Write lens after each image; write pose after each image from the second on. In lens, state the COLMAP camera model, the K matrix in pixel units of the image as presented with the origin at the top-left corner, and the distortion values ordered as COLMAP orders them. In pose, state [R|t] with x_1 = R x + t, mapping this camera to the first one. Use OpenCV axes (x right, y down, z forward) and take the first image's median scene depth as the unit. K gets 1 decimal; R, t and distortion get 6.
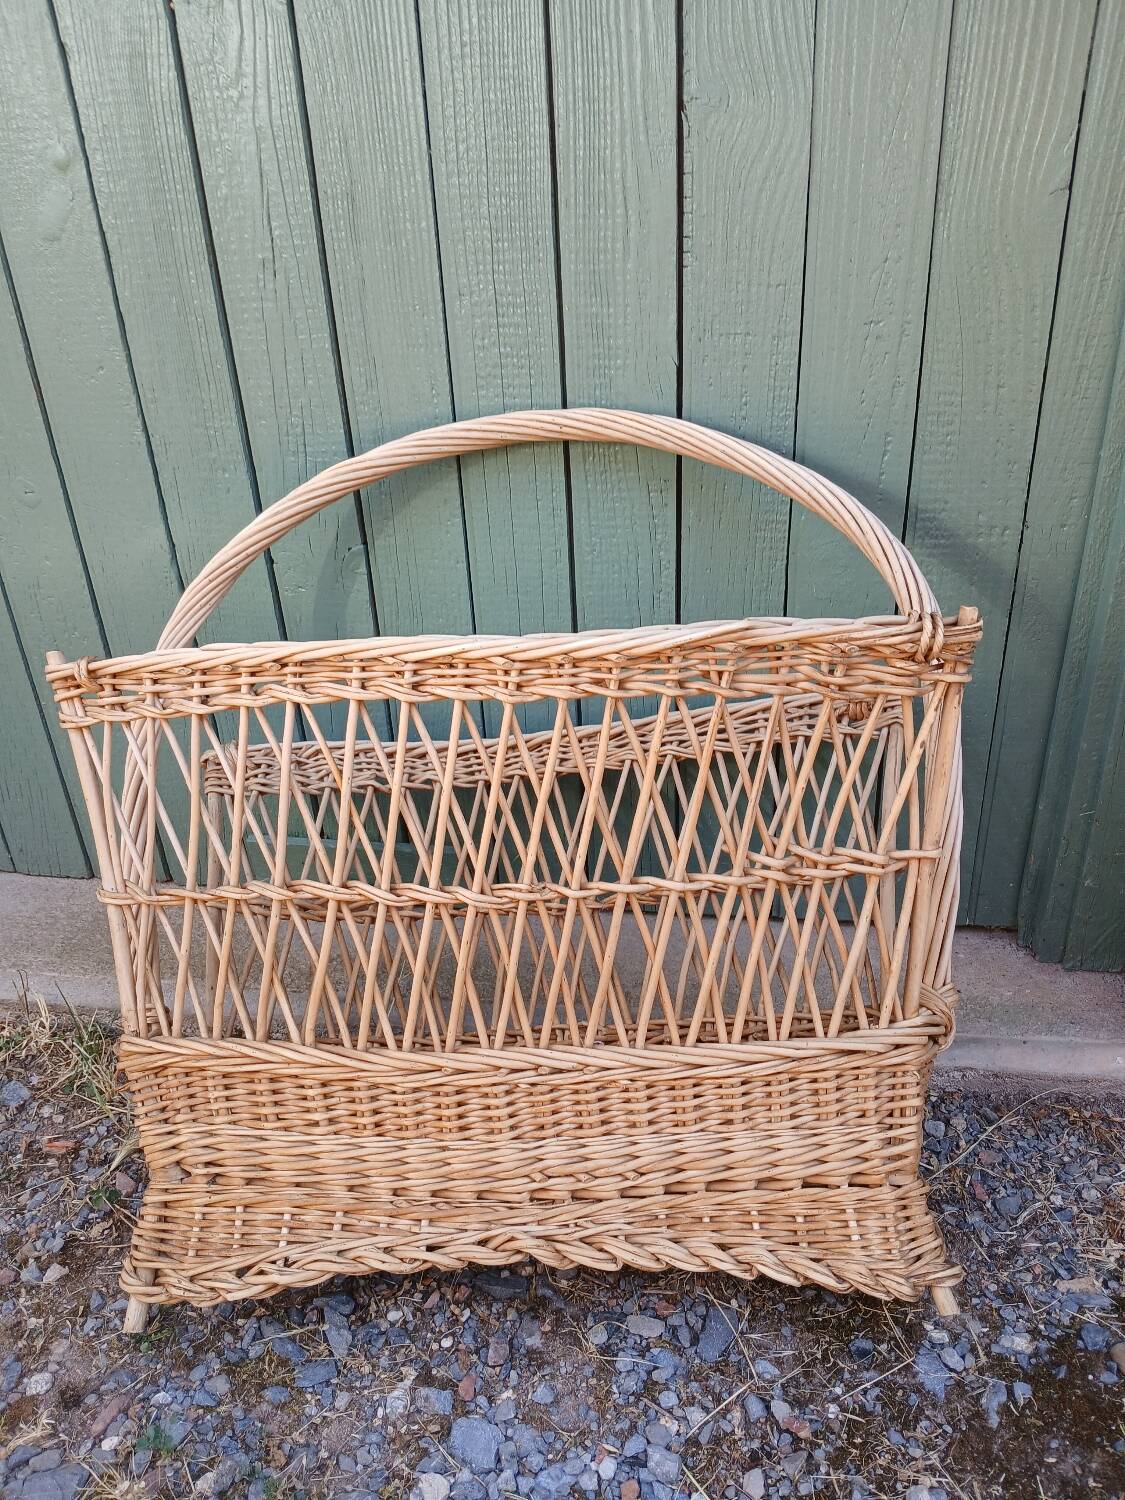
lens RADIAL K [[1202.5, 0, 554.2], [0, 1202.5, 739.8], [0, 0, 1]] dist [-0.000085, -0.061710]
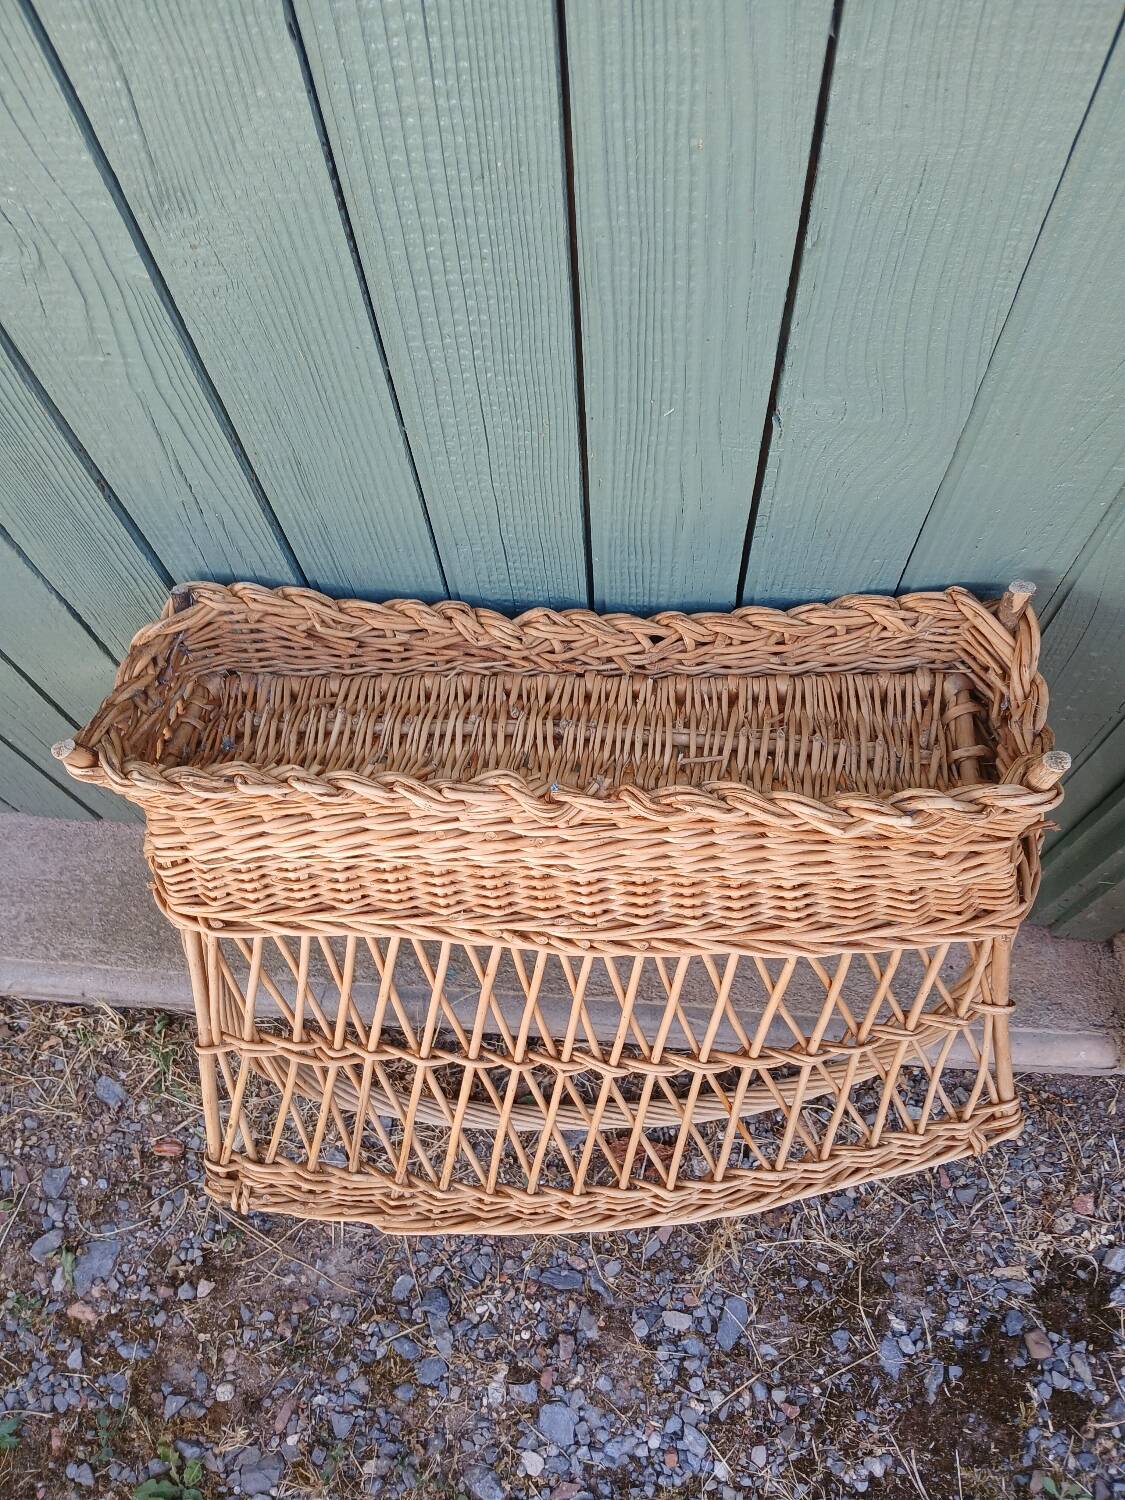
lens RADIAL K [[1202.5, 0, 552.9], [0, 1202.5, 788.5], [0, 0, 1]] dist [-0.000085, -0.061710]
pose [[0.997616, -0.066077, 0.019896, -0.047054], [0.039760, 0.786035, 0.616901, -0.786175], [-0.056401, -0.614640, 0.786789, 0.333912]]
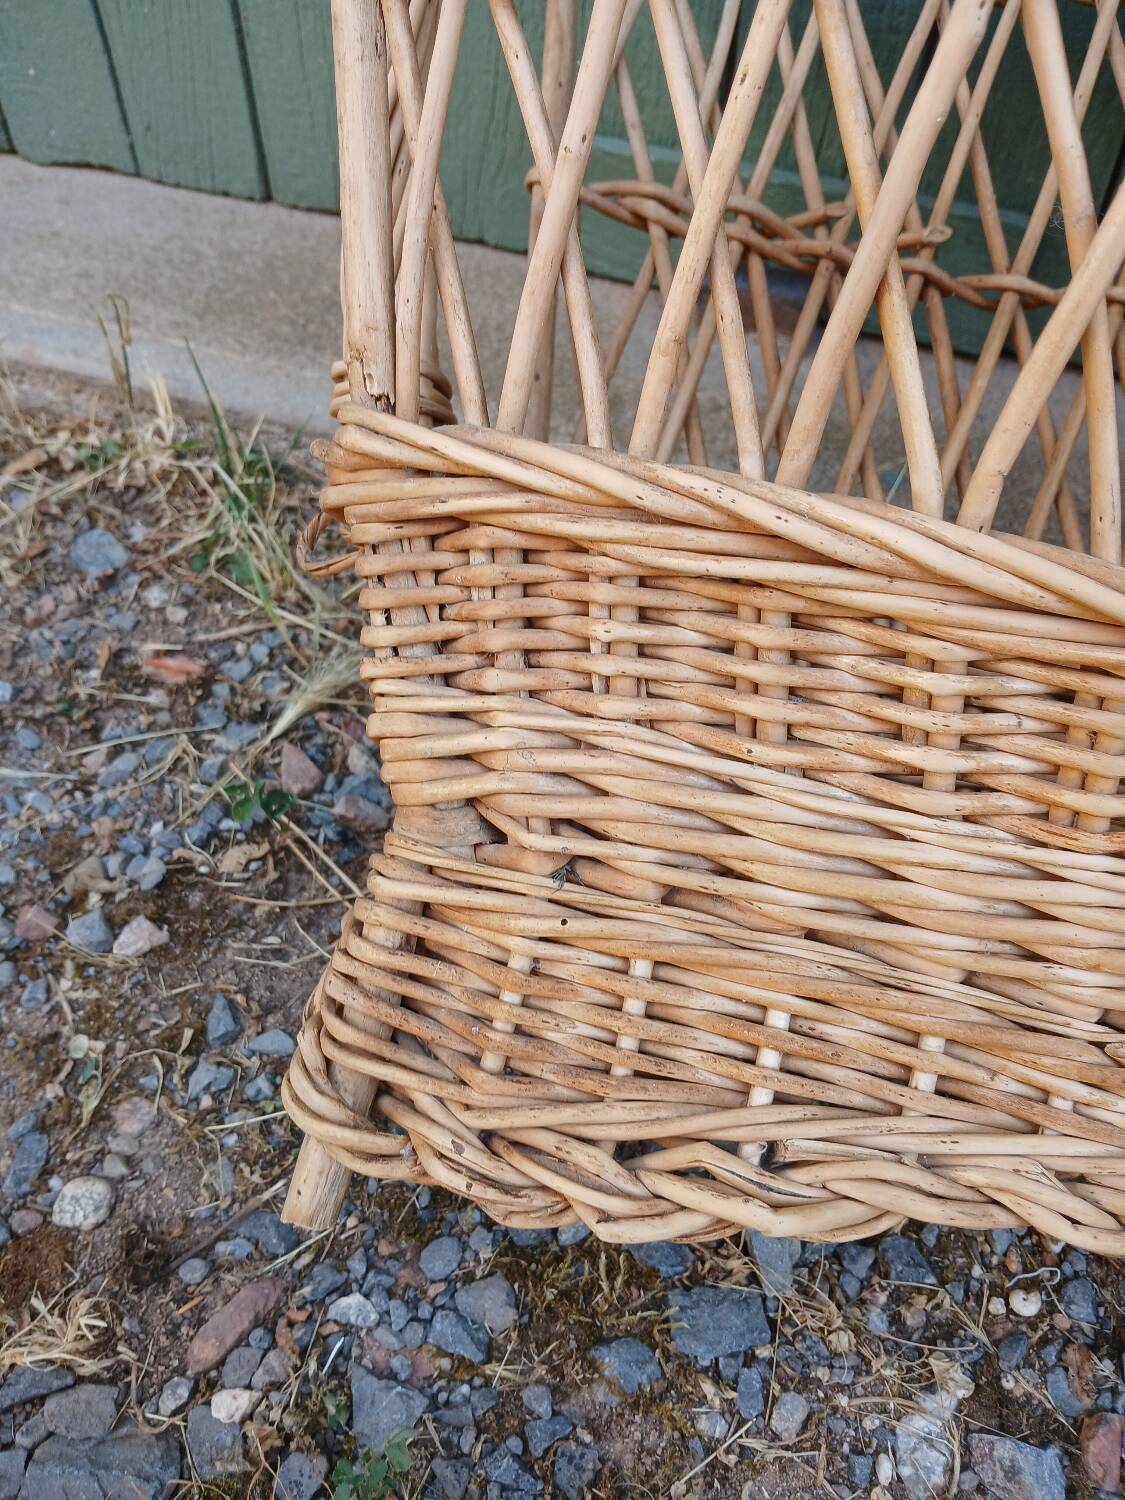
lens RADIAL K [[1202.5, 0, 552.1], [0, 1202.5, 763.8], [0, 0, 1]] dist [-0.000085, -0.061710]
pose [[0.977737, 0.192777, -0.082870, -0.255146], [-0.149868, 0.917973, 0.367240, 0.204702], [0.146868, -0.346644, 0.926427, 0.662321]]
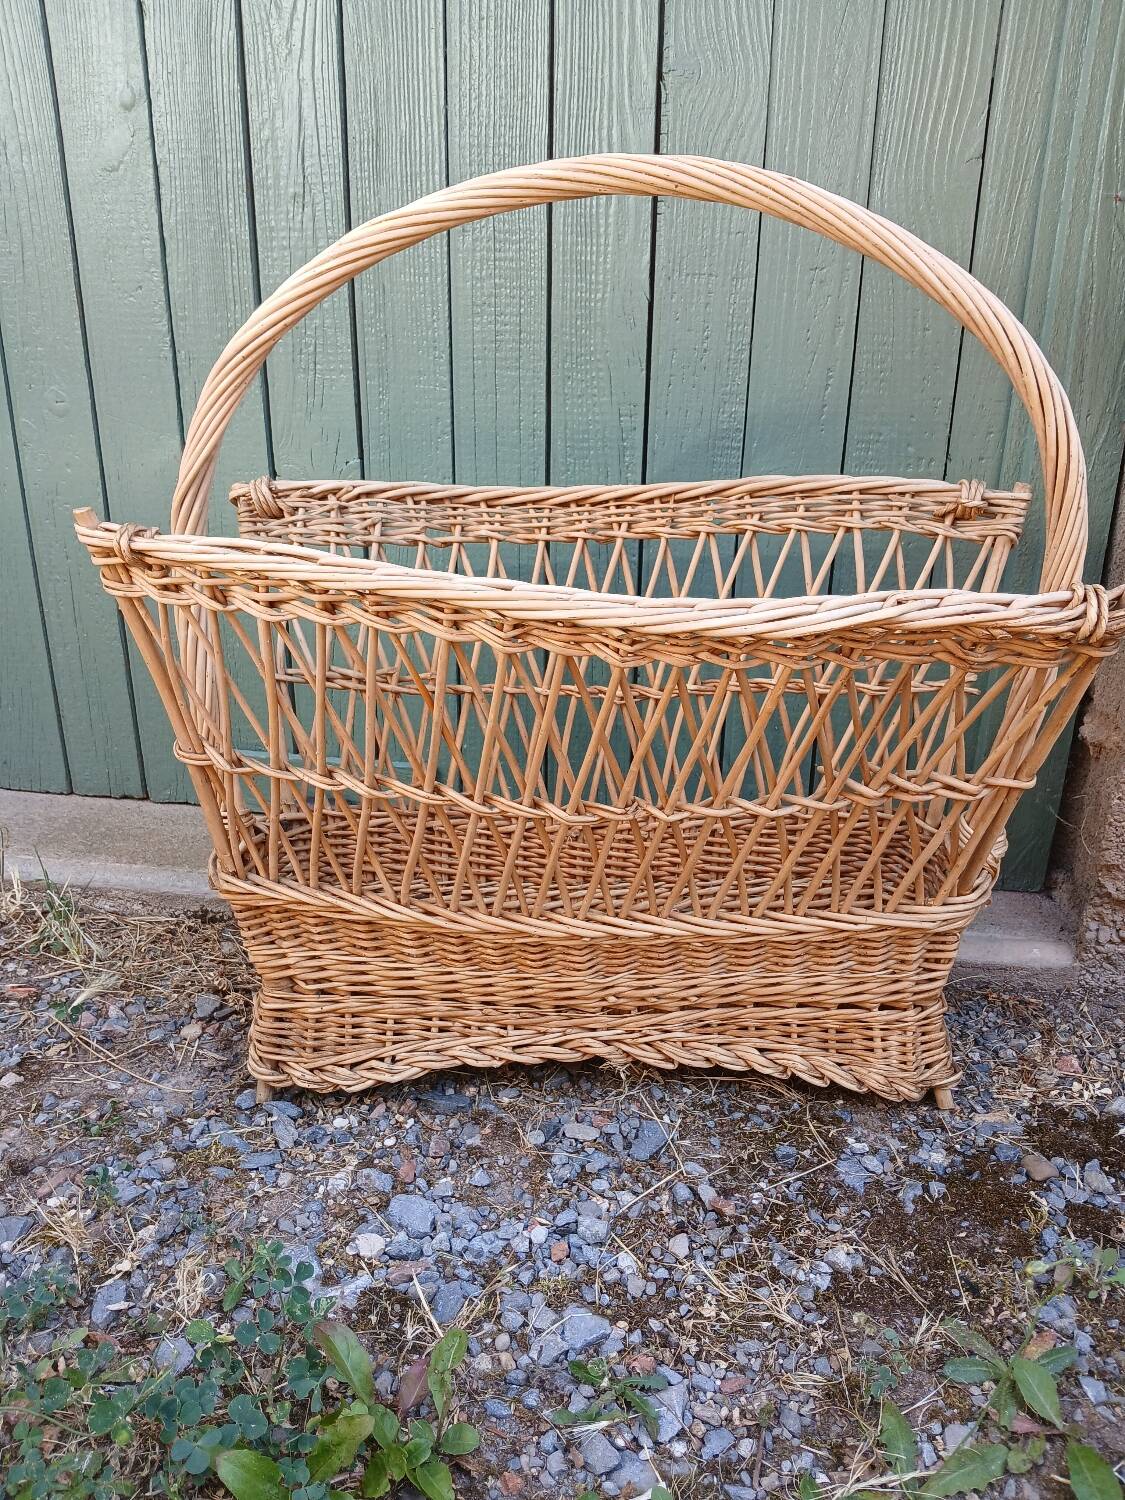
lens RADIAL K [[1202.5, 0, 559.4], [0, 1202.5, 731.1], [0, 0, 1]] dist [-0.000085, -0.061710]
pose [[0.997986, 0.055742, 0.030265, 0.005767], [-0.050876, 0.988433, -0.142870, 0.294943], [-0.037879, 0.141042, 0.989279, -0.085883]]
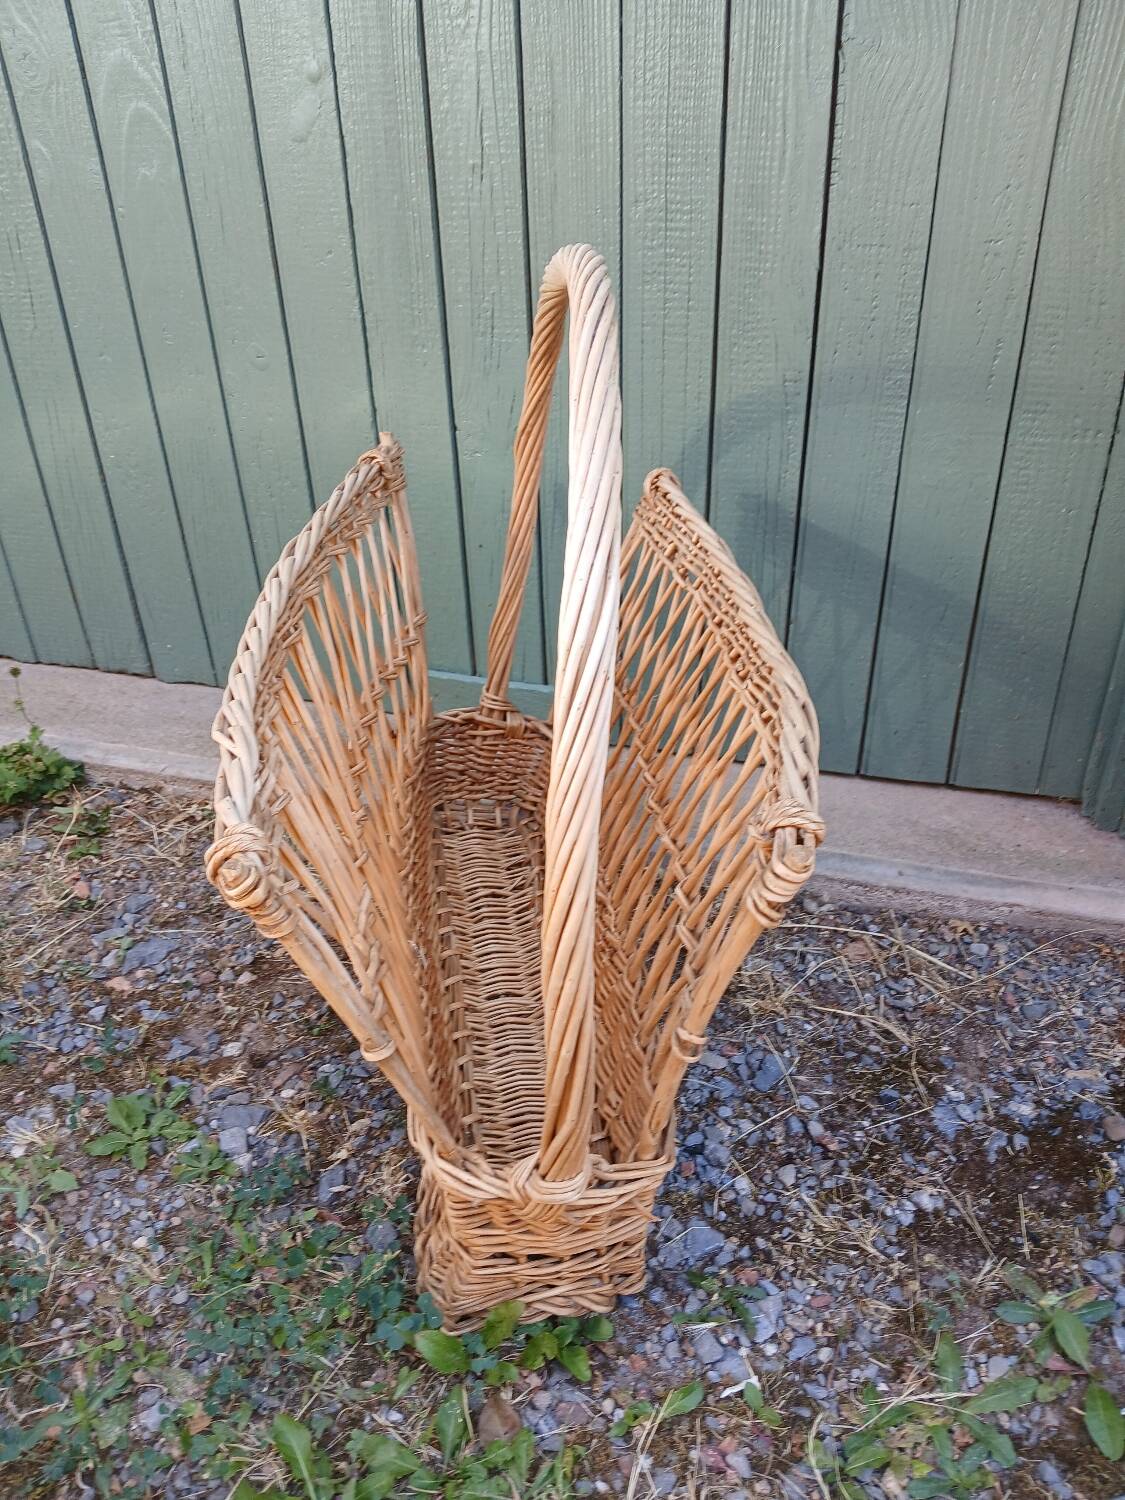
lens RADIAL K [[1202.5, 0, 548.0], [0, 1202.5, 742.2], [0, 0, 1]] dist [-0.000085, -0.061710]
pose [[0.989924, 0.089866, -0.109430, 0.013989], [-0.083669, 0.994688, 0.059964, 0.104152], [0.114237, -0.050204, 0.992184, -0.226882]]
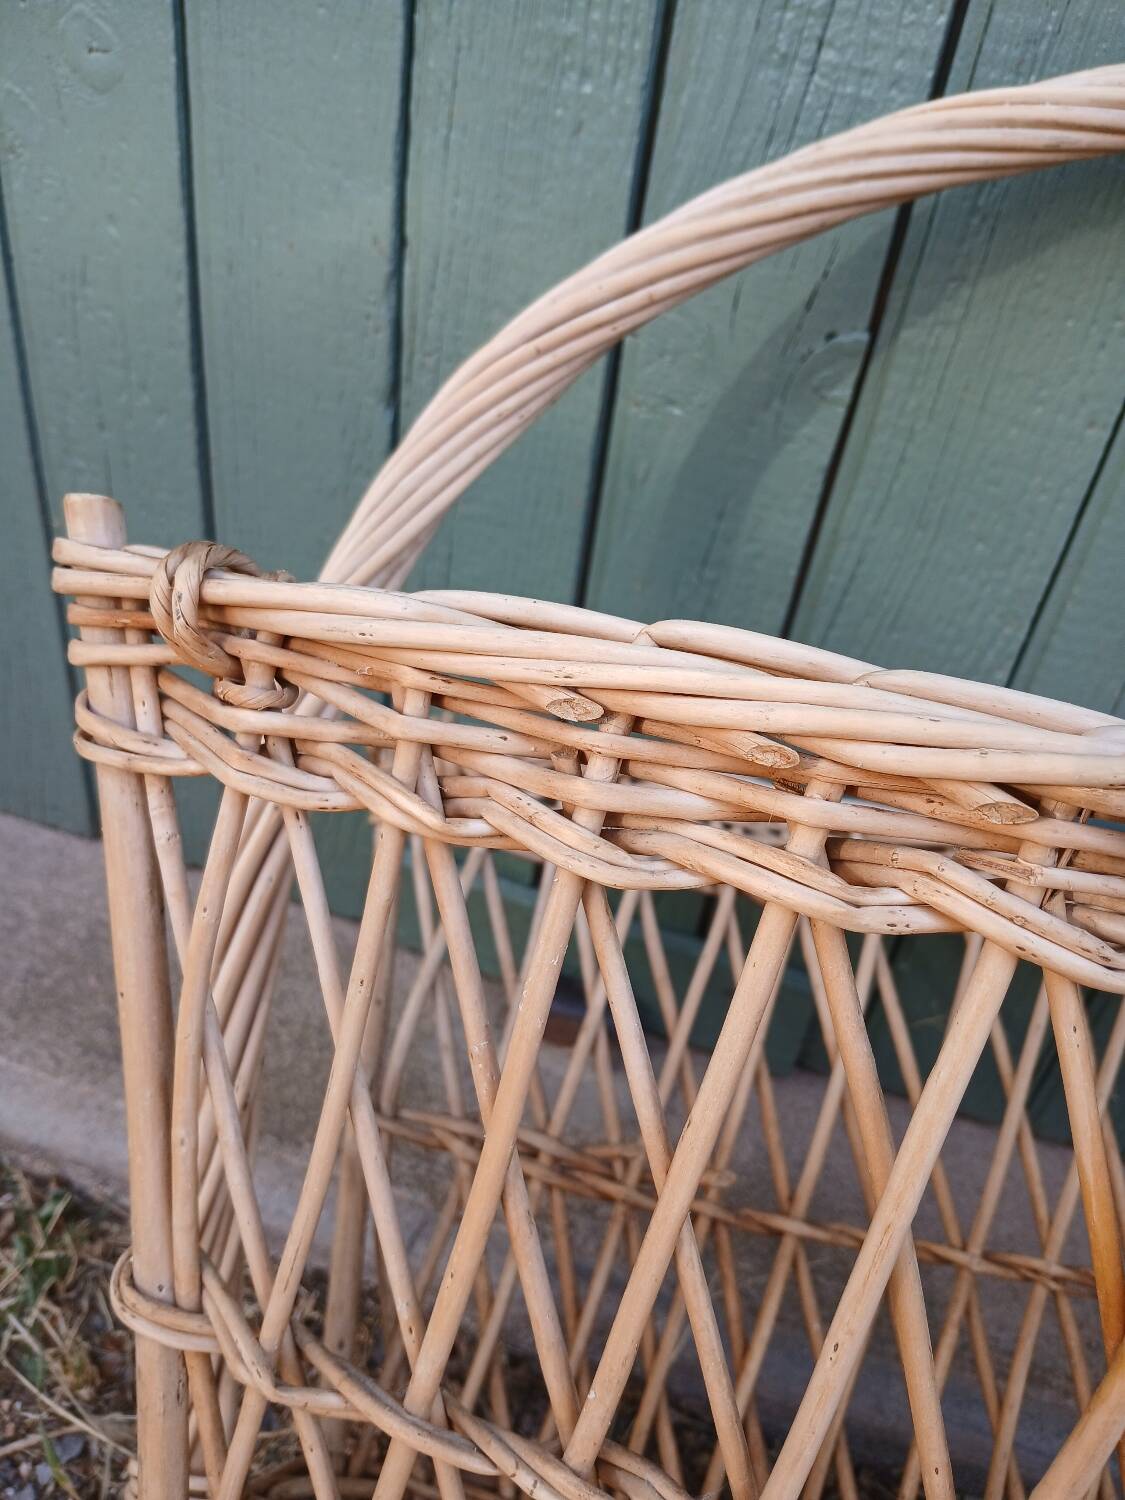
lens RADIAL K [[1245.8, 0, 520.6], [0, 1245.8, 736.9], [0, 0, 1]] dist [-0.060586, 0.021184]
pose [[0.977735, 0.208976, -0.019040, -0.299996], [-0.203825, 0.967356, 0.150590, -0.086281], [0.049888, -0.143357, 0.988413, 0.704683]]
